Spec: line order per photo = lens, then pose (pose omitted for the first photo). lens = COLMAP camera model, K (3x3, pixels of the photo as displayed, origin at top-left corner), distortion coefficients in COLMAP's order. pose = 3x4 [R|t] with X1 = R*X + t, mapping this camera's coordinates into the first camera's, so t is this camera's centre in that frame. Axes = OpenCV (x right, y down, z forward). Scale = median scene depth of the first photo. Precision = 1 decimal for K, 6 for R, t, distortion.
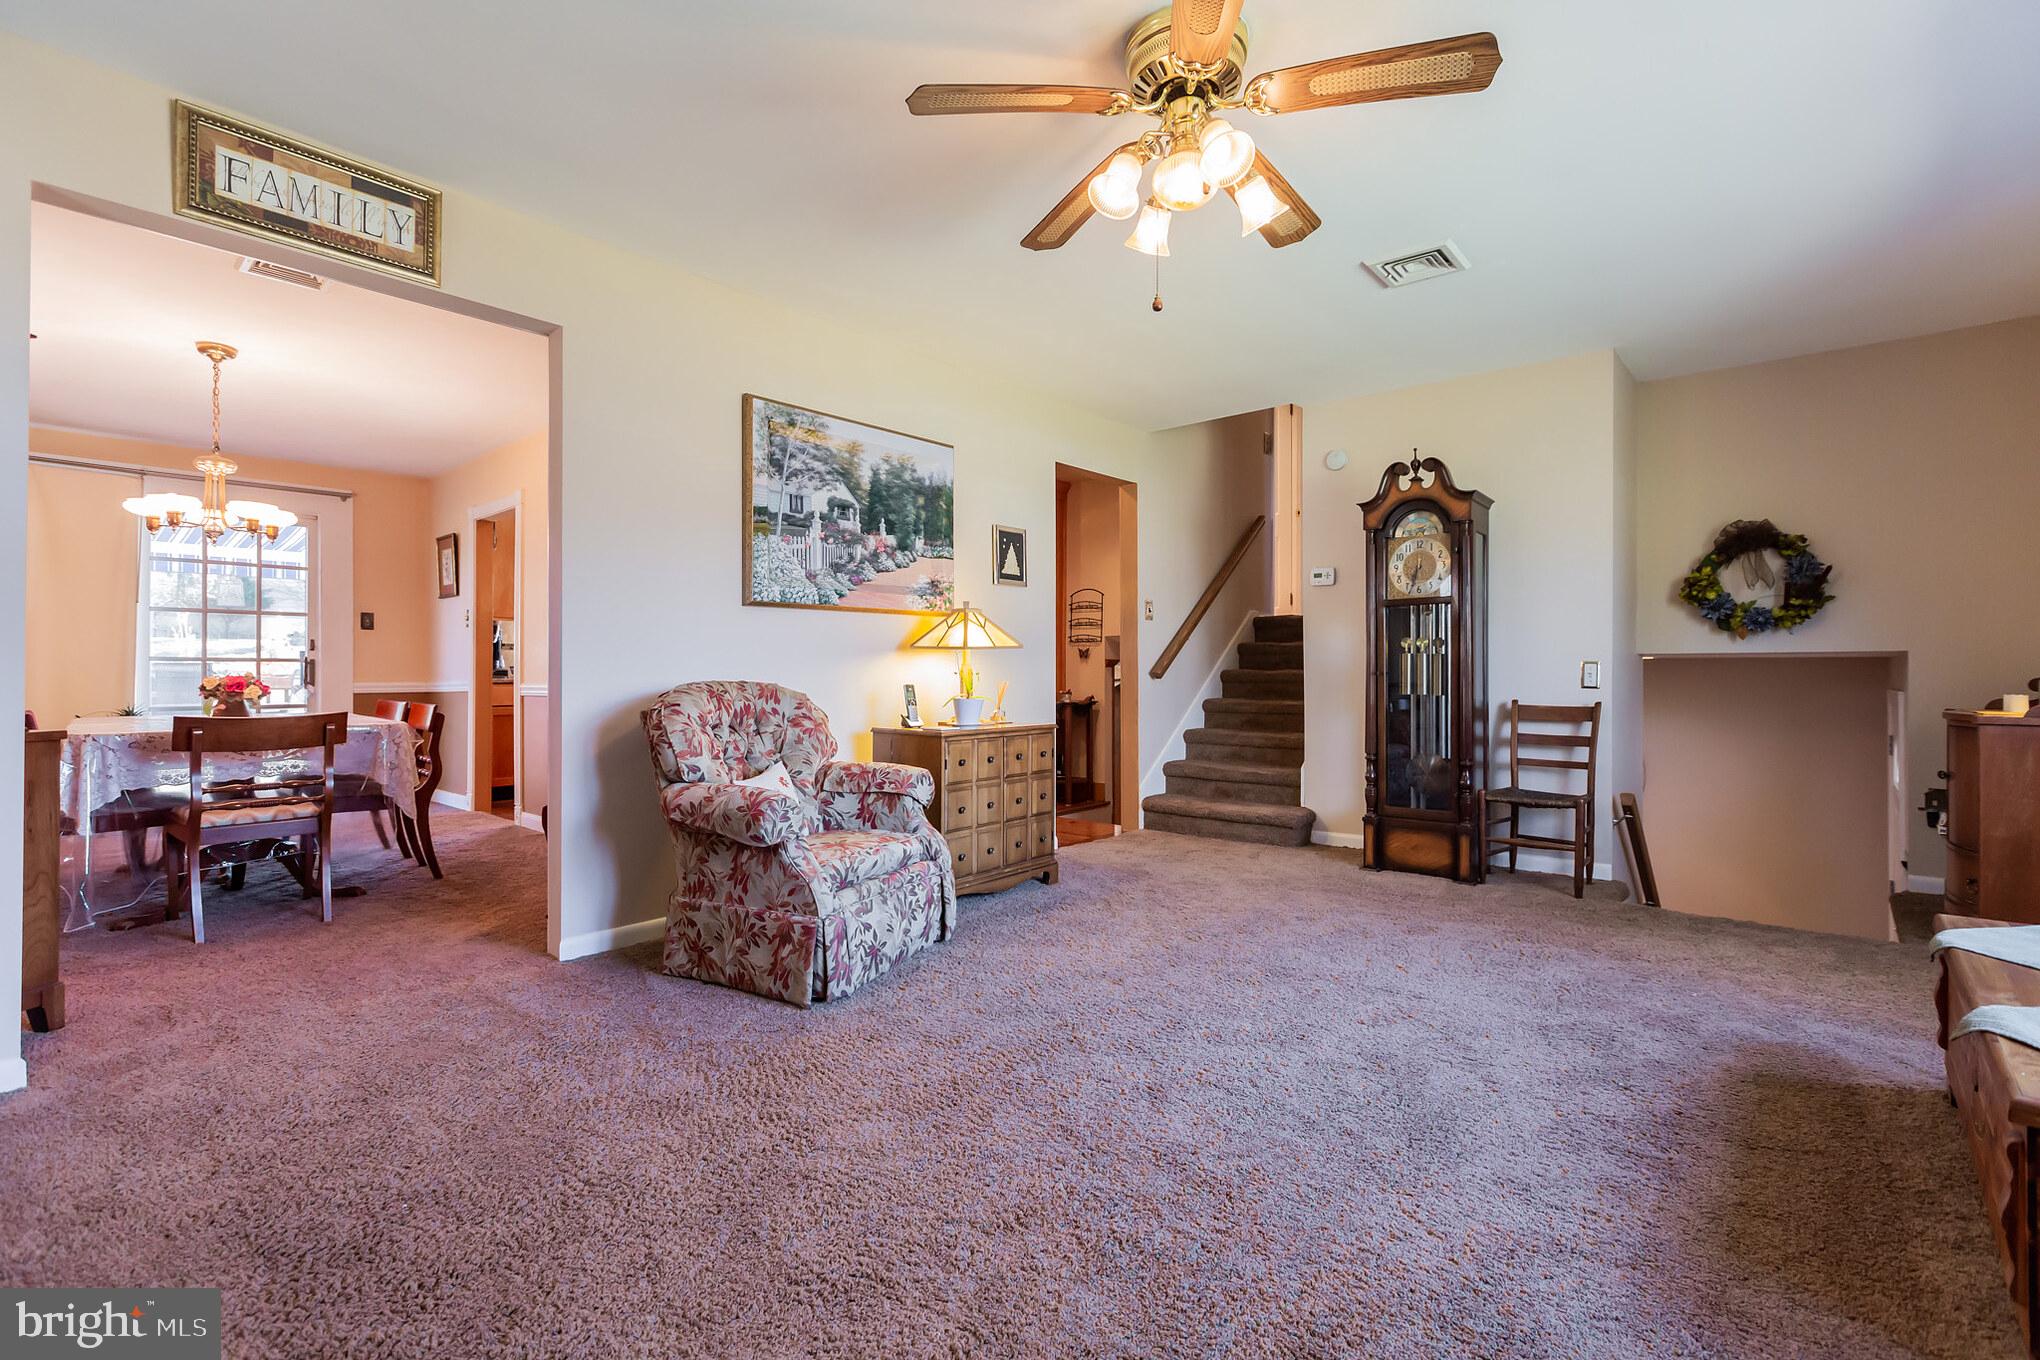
lens RADIAL K [[923.3, 0, 1021.7], [0, 923.3, 675.3], [0, 0, 1]] dist [-0.000936, -0.000168]
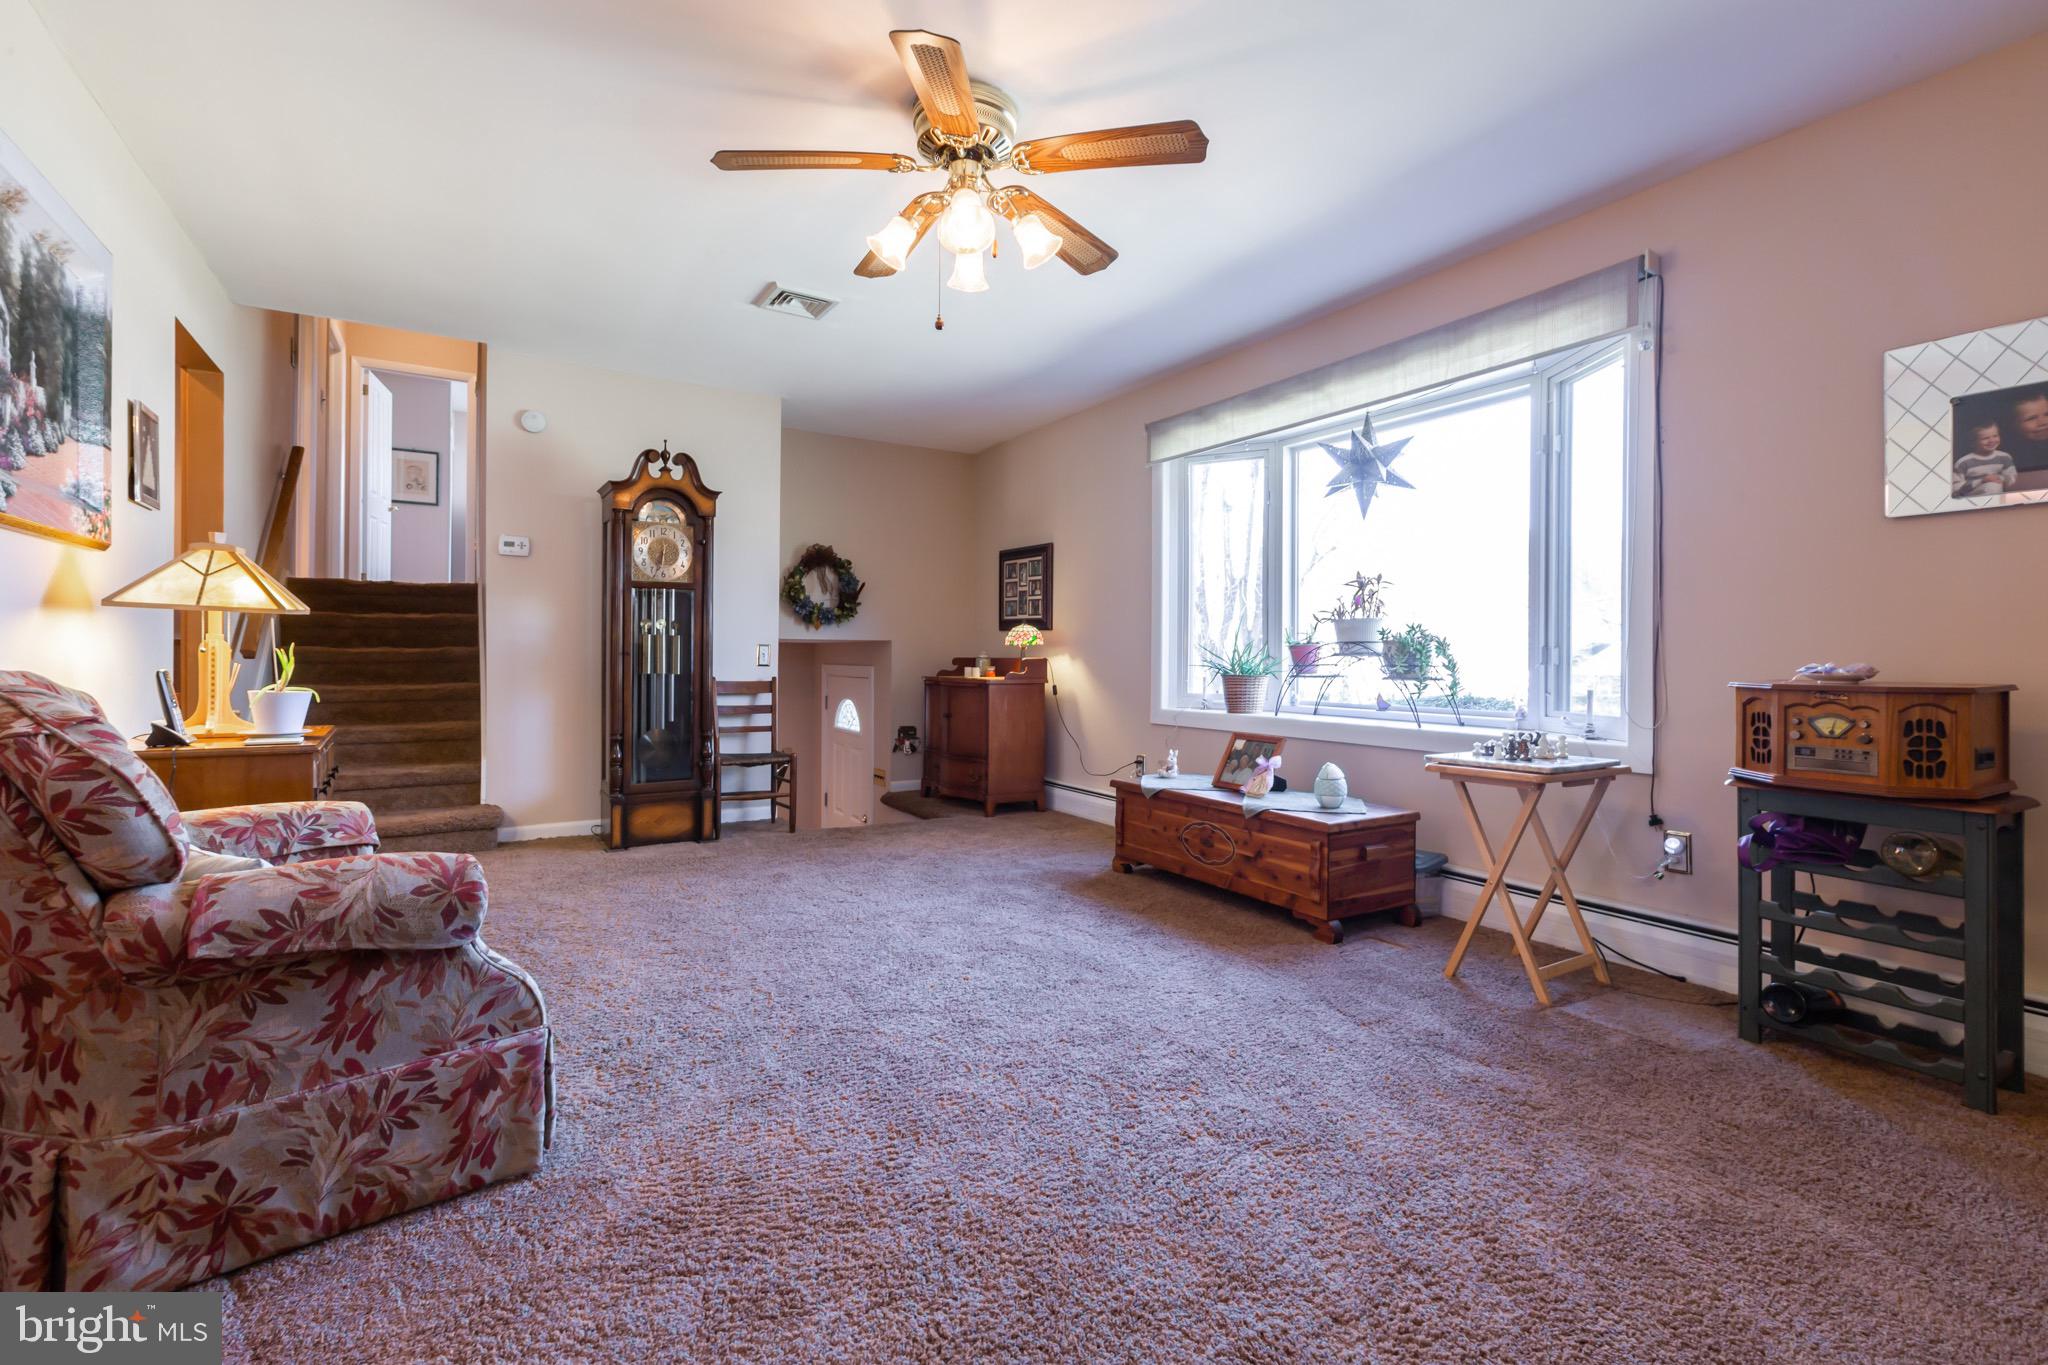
lens RADIAL K [[930.1, 0, 1018.7], [0, 930.1, 655.2], [0, 0, 1]] dist [0.000543, 0.000086]
pose [[0.292513, 0.001954, 0.956259, -0.484606], [-0.004635, 0.999989, -0.000626, -0.001282], [-0.956250, -0.004249, 0.292519, 0.312078]]
